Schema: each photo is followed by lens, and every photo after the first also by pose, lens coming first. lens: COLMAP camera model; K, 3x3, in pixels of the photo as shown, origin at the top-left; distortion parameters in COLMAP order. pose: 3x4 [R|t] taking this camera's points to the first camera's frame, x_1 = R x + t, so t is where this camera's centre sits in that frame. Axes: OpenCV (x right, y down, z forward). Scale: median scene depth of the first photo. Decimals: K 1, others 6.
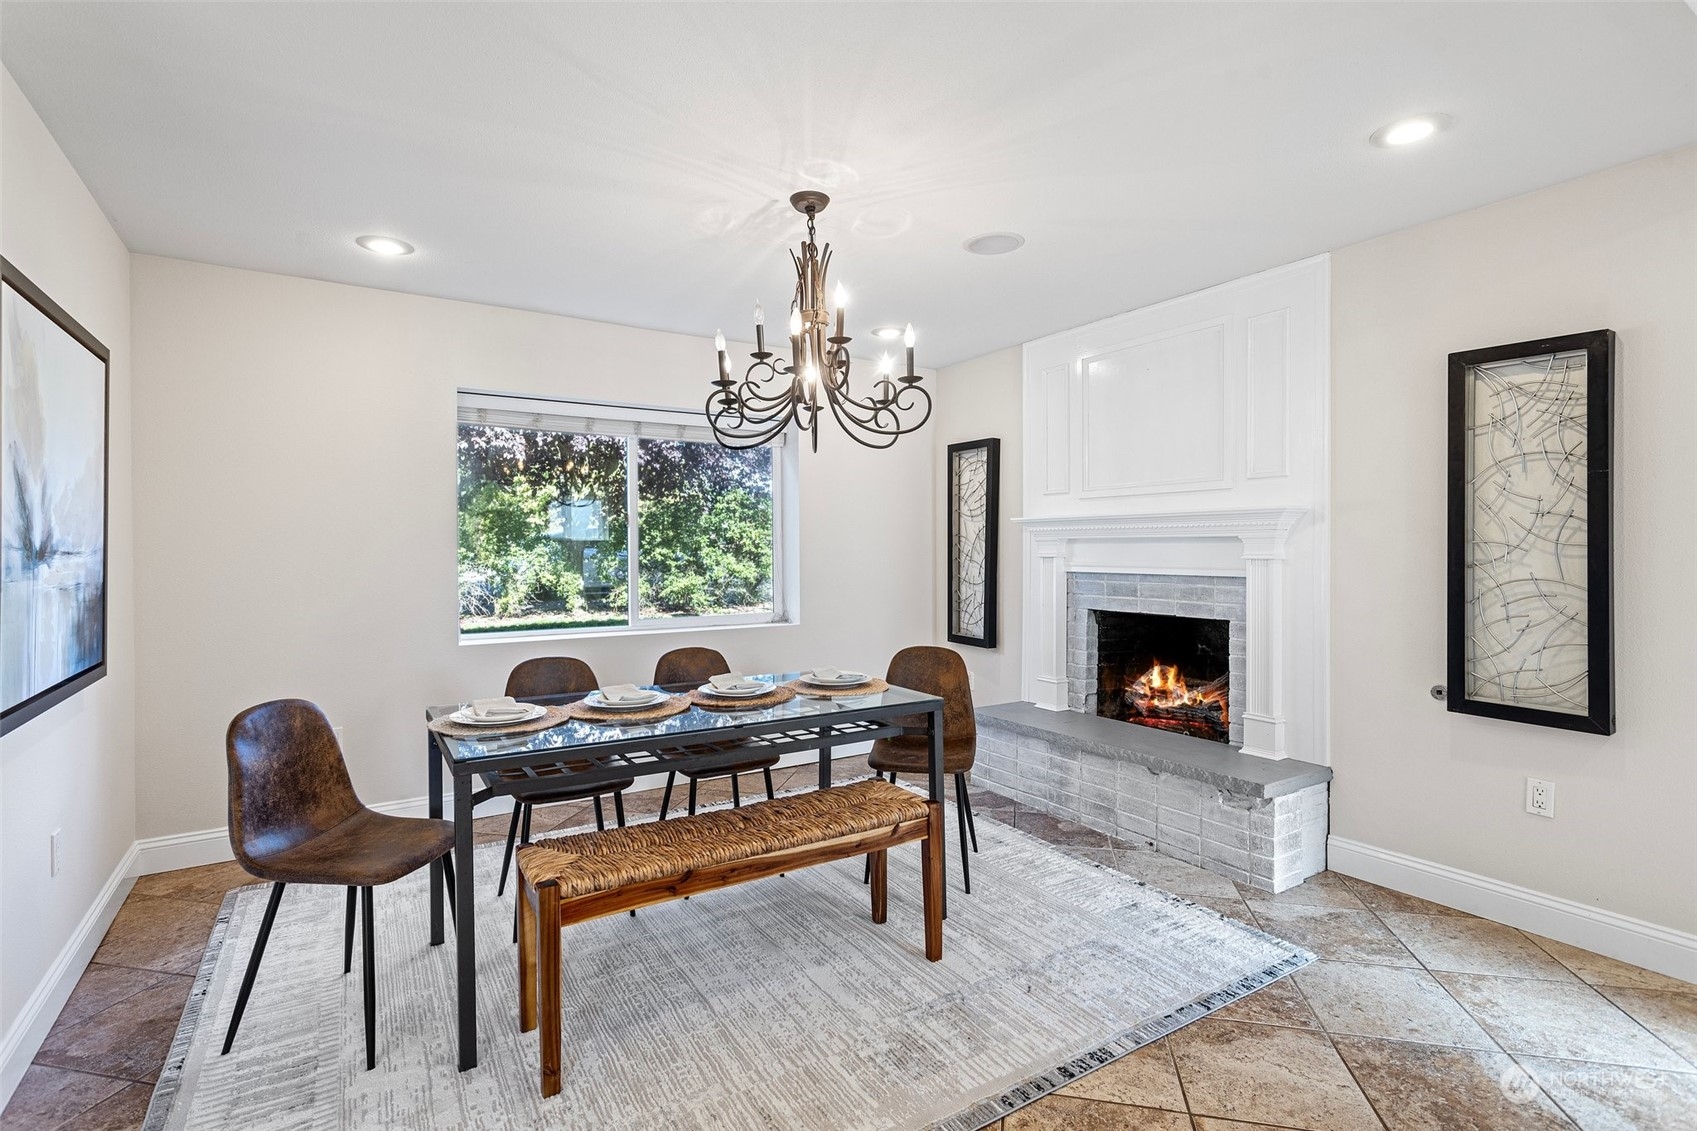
lens RADIAL K [[811.7, 0, 847.8], [0, 811.7, 555.0], [0, 0, 1]] dist [-0.005668, 0.001961]
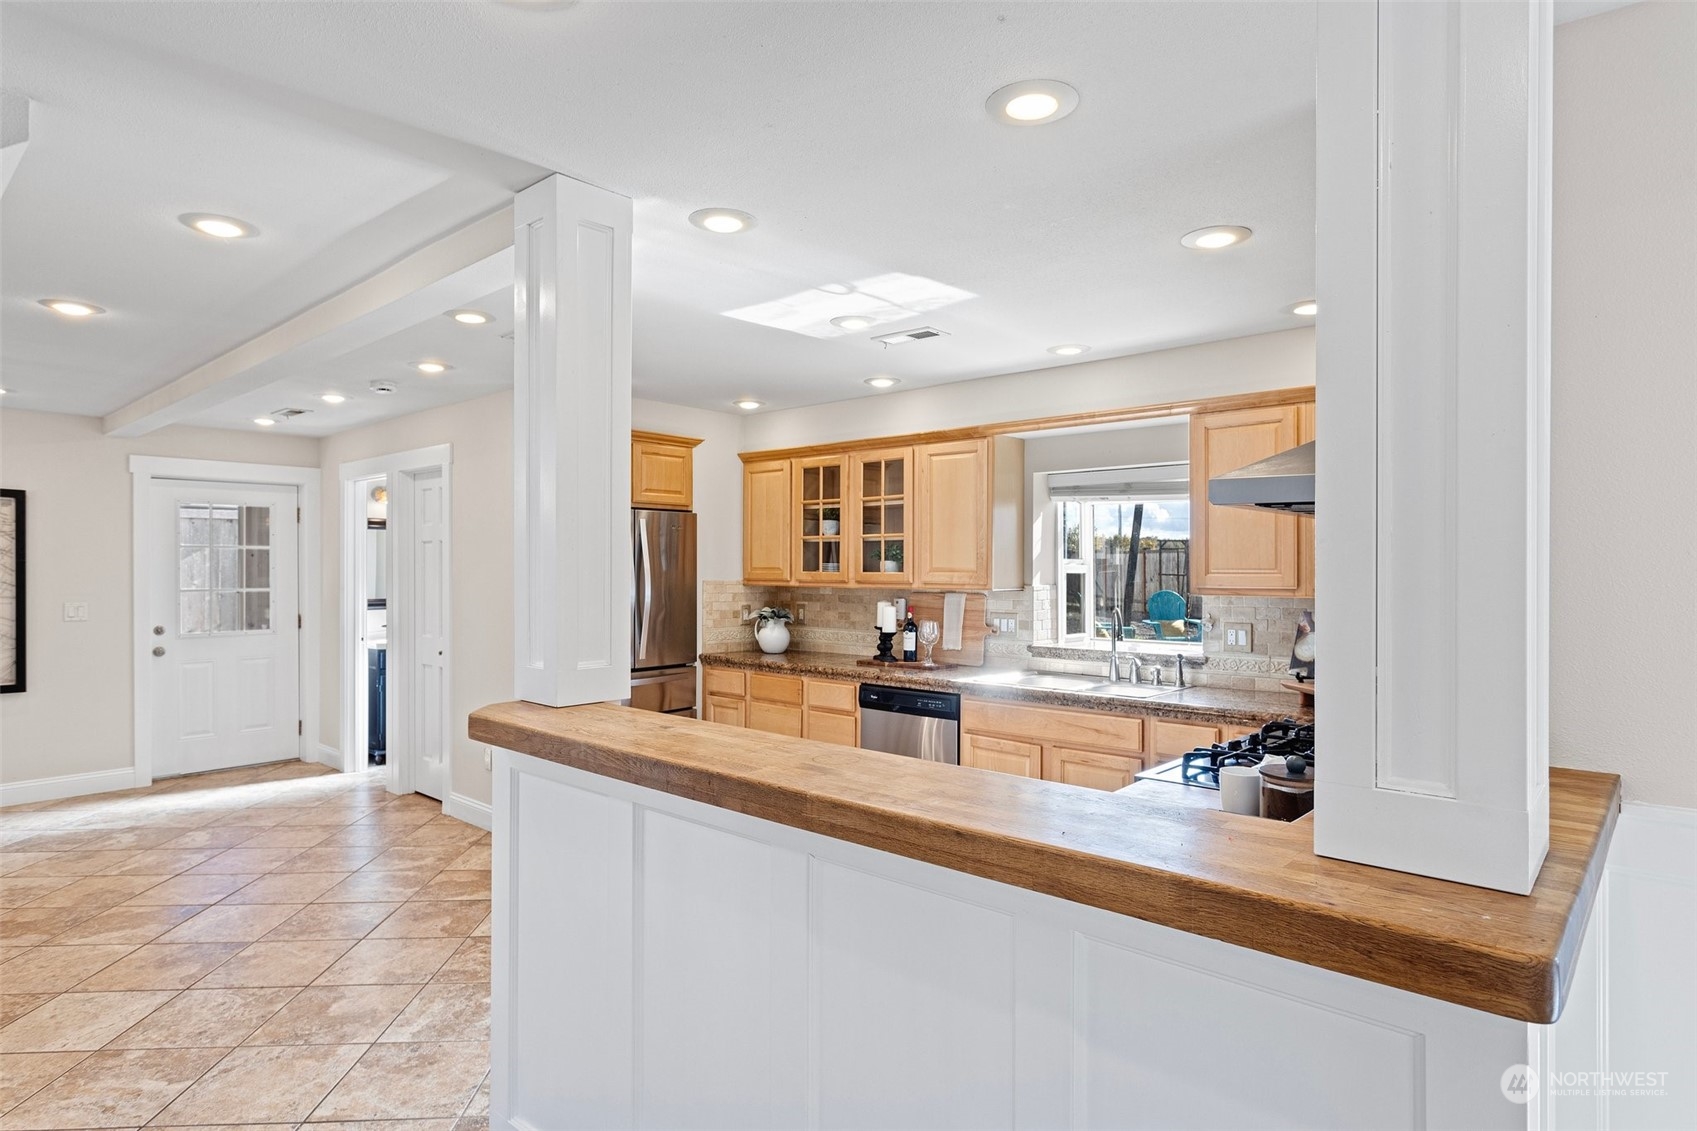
lens RADIAL K [[935.7, 0, 853.8], [0, 935.7, 568.0], [0, 0, 1]] dist [-0.003556, 0.000292]
pose [[-0.255426, 0.001323, 0.966828, -1.775789], [0.005311, 0.999986, 0.000035, -0.070440], [-0.966814, 0.005144, -0.255430, -0.387088]]
